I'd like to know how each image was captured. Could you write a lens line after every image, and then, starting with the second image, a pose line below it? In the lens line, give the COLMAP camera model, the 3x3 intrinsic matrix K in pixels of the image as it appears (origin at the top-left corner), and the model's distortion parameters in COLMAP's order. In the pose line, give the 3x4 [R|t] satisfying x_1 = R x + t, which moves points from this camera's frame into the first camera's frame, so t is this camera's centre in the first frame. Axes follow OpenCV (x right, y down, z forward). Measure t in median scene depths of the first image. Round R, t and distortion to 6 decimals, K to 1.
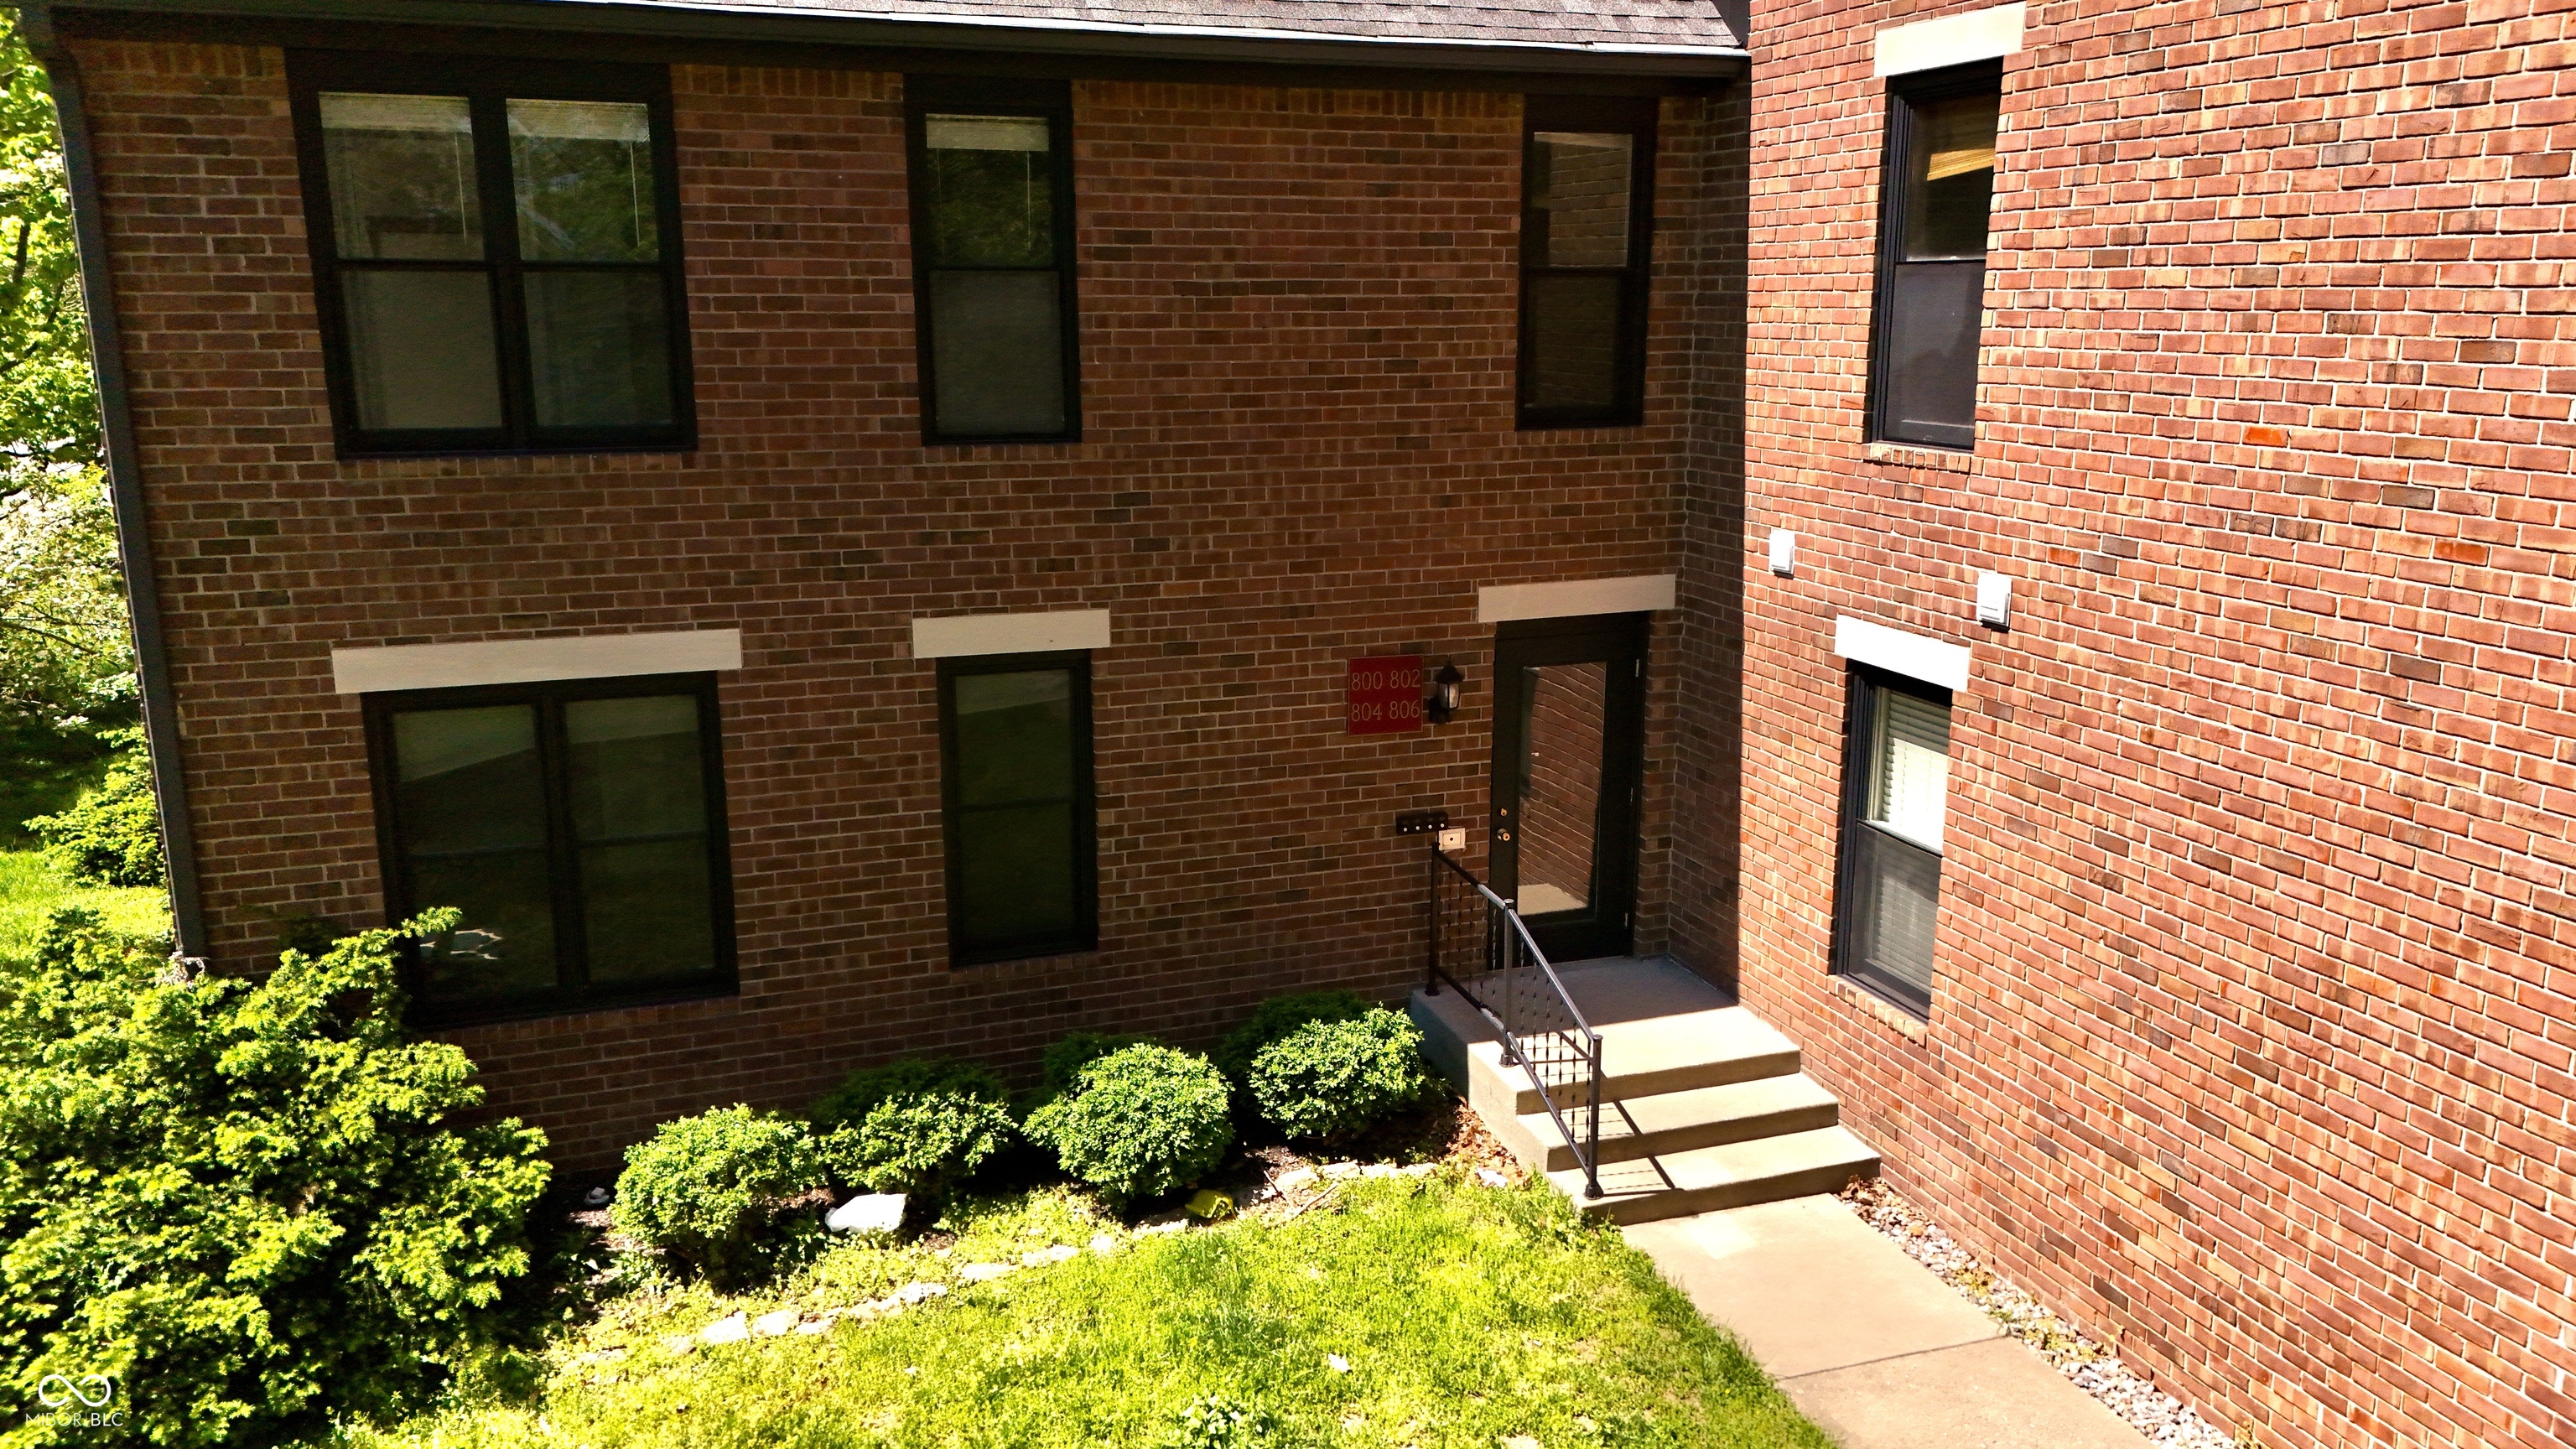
lens RADIAL K [[1893.2, 0, 1289.8], [0, 1893.2, 719.2], [0, 0, 1]] dist [0.271746, -0.484142]
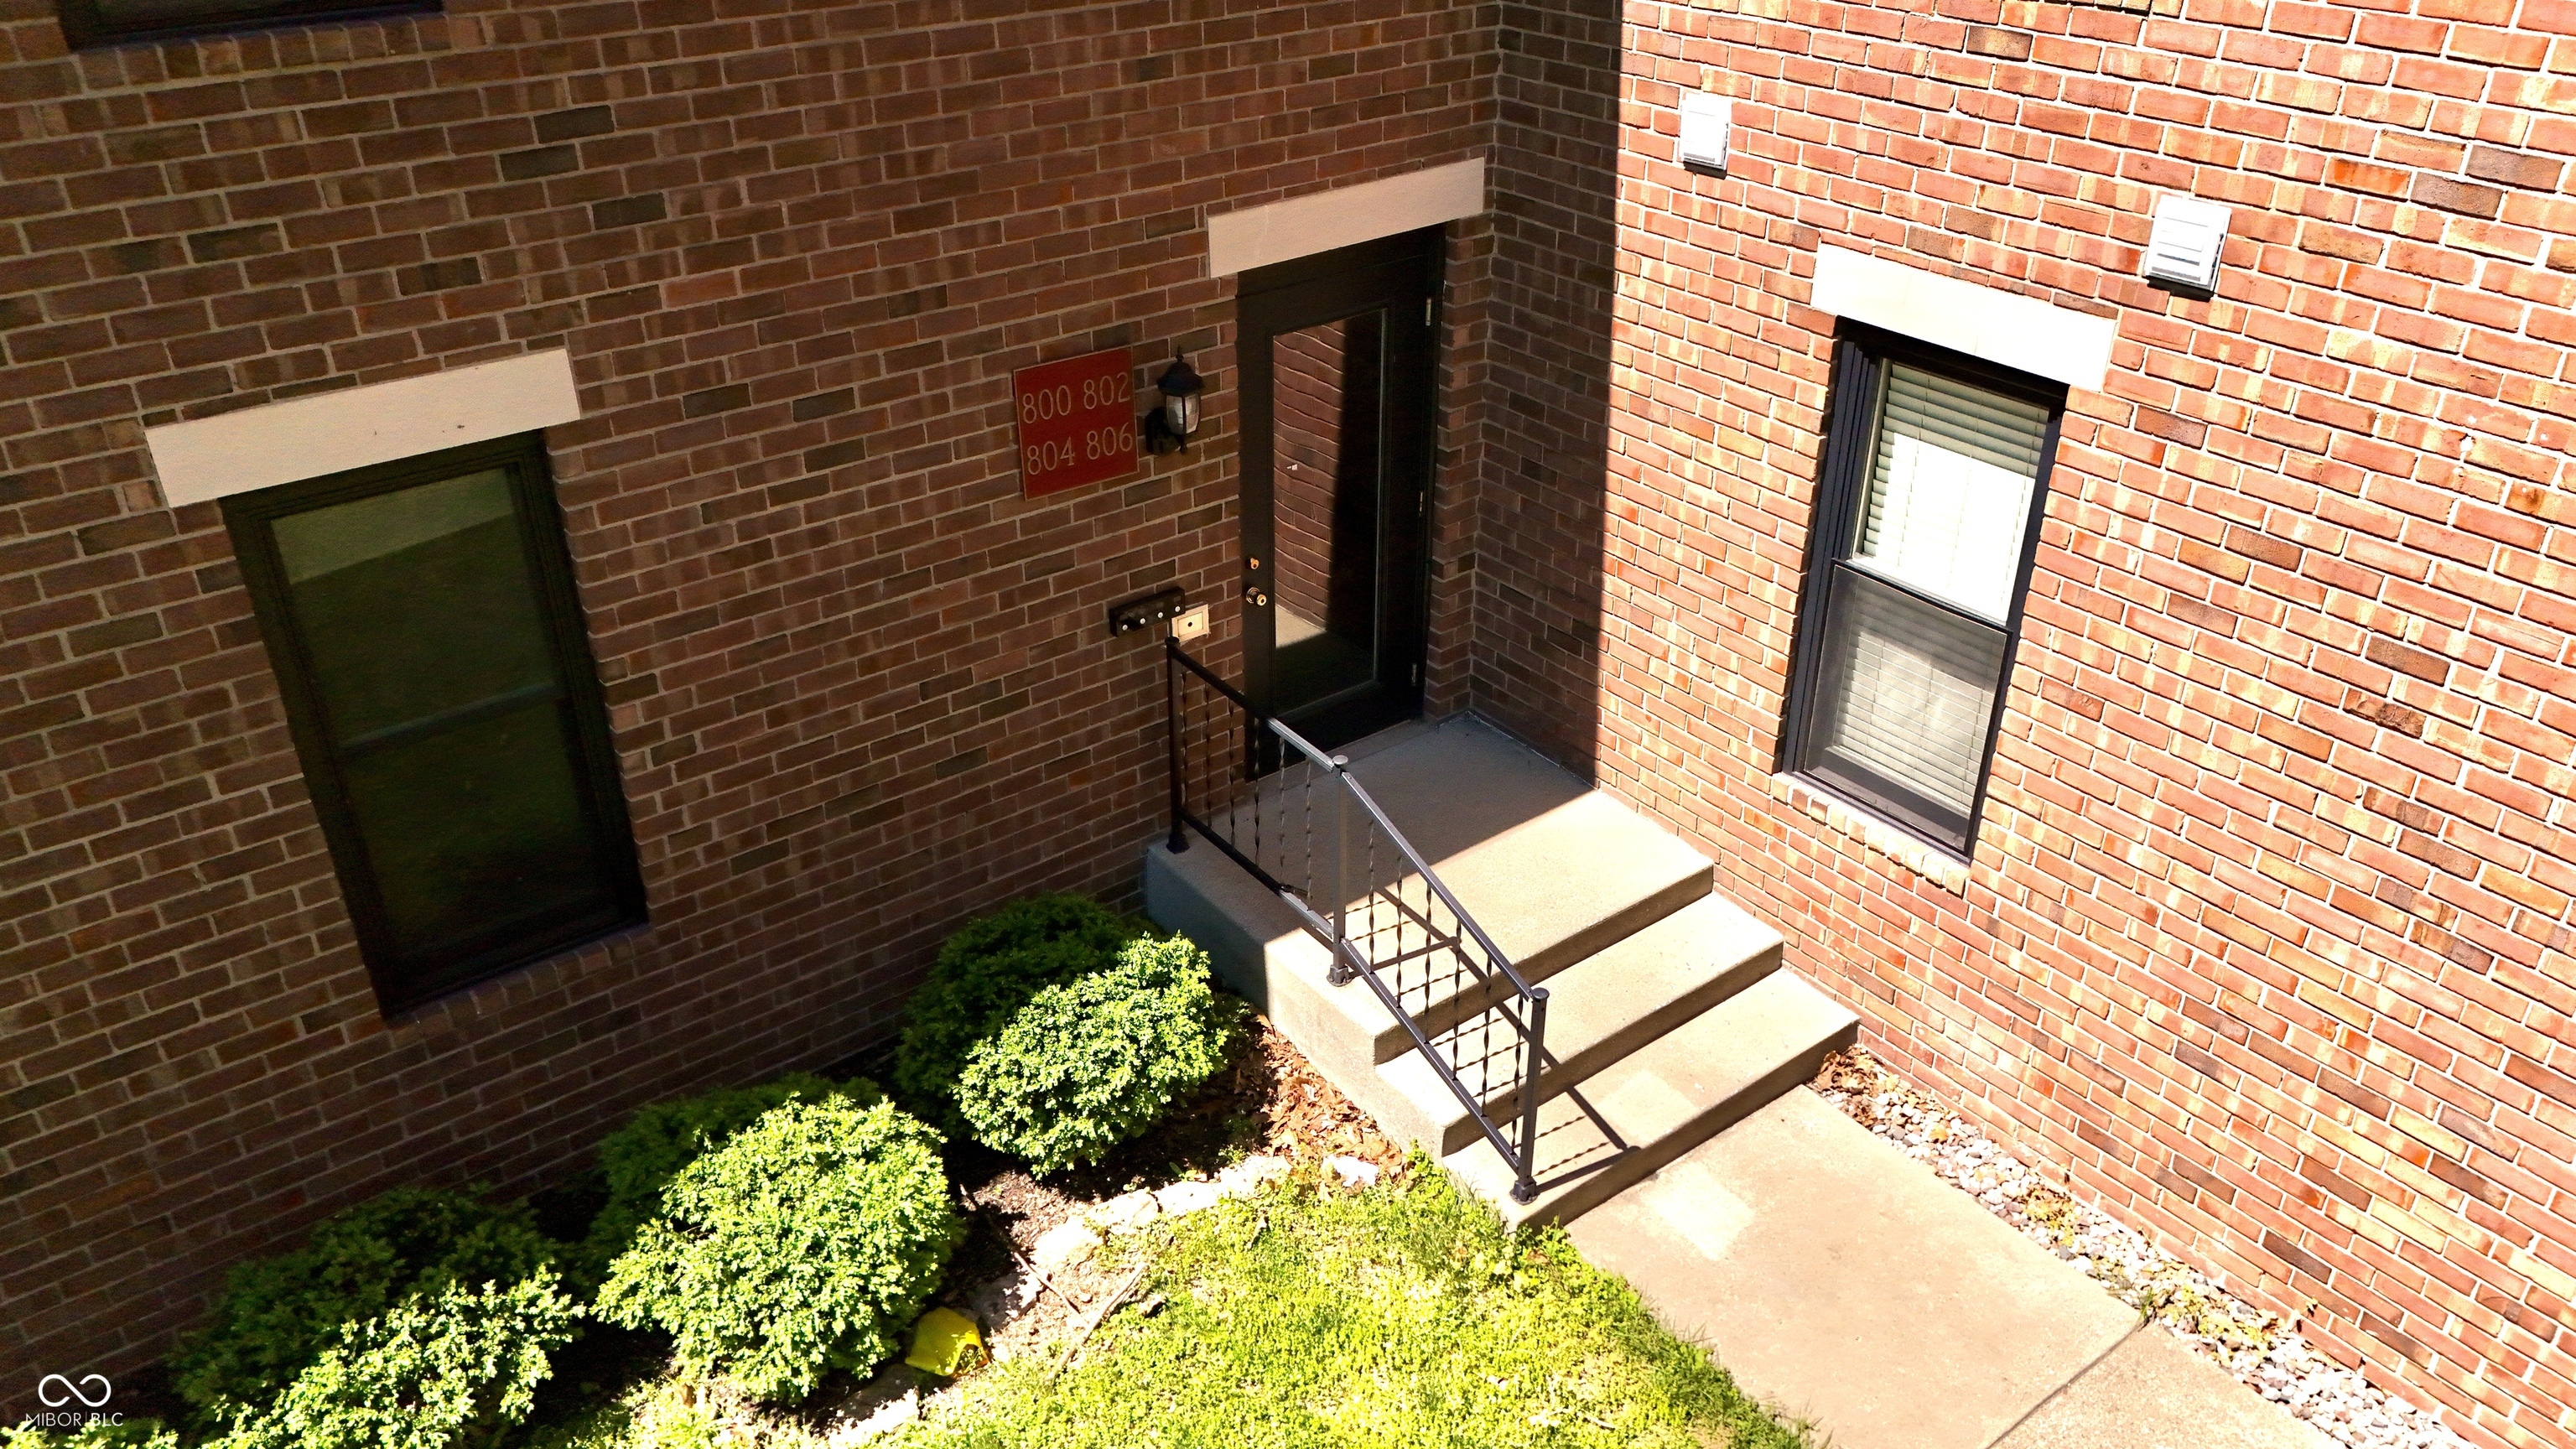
lens RADIAL K [[1899.3, 0, 1288.0], [0, 1899.3, 724.5], [0, 0, 1]] dist [0.113803, -0.127450]
pose [[0.949902, -0.160656, 0.268097, -0.066205], [0.076040, 0.950796, 0.300342, -0.103536], [-0.303157, -0.264909, 0.915379, 0.436930]]
